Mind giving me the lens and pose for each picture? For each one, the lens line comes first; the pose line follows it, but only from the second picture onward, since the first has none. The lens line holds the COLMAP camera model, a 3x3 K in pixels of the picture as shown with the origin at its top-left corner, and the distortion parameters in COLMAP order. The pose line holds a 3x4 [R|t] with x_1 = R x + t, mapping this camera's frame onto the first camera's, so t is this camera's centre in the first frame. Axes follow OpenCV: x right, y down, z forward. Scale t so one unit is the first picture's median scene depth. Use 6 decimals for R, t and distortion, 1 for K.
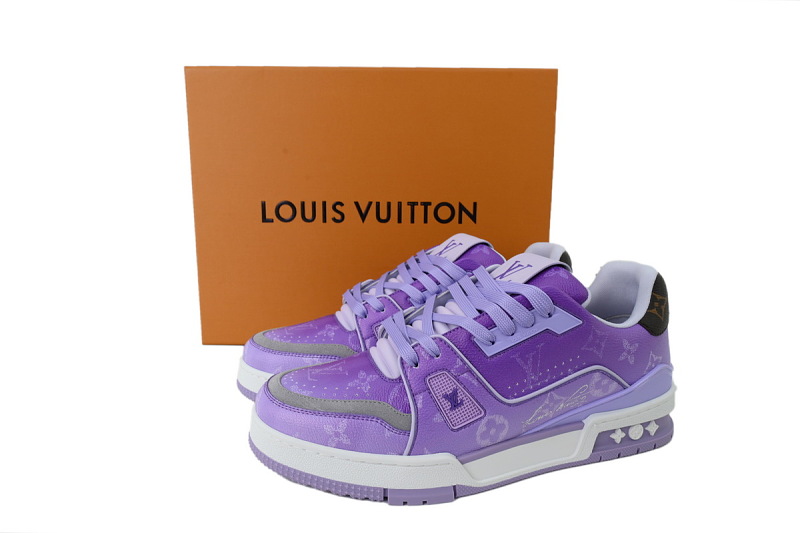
lens RADIAL K [[542.2, 0, 400.0], [0, 542.2, 266.5], [0, 0, 1]] dist [0.004202, -0.000414]
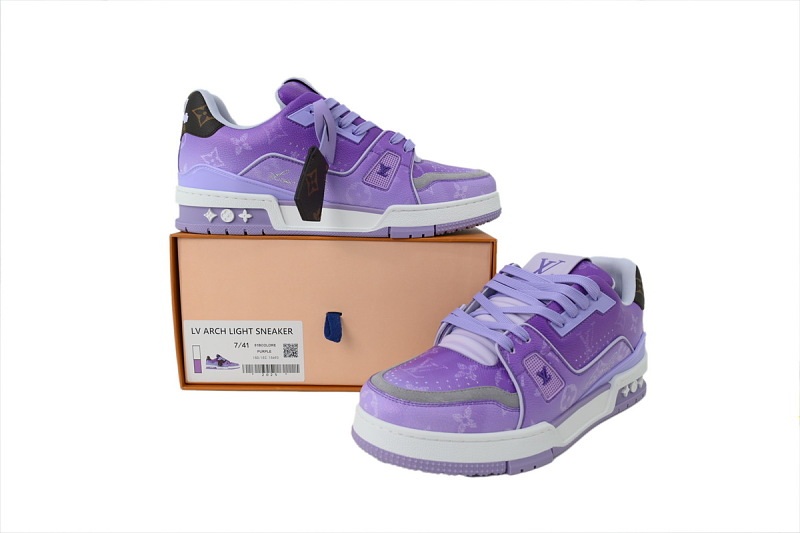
lens RADIAL K [[542.2, 0, 400.0], [0, 542.2, 266.5], [0, 0, 1]] dist [0.004202, -0.000414]
pose [[0.920592, -0.054618, 0.386688, -0.629239], [0.064997, 0.997790, -0.013806, 0.004288], [-0.385079, 0.037843, 0.922107, 0.024424]]
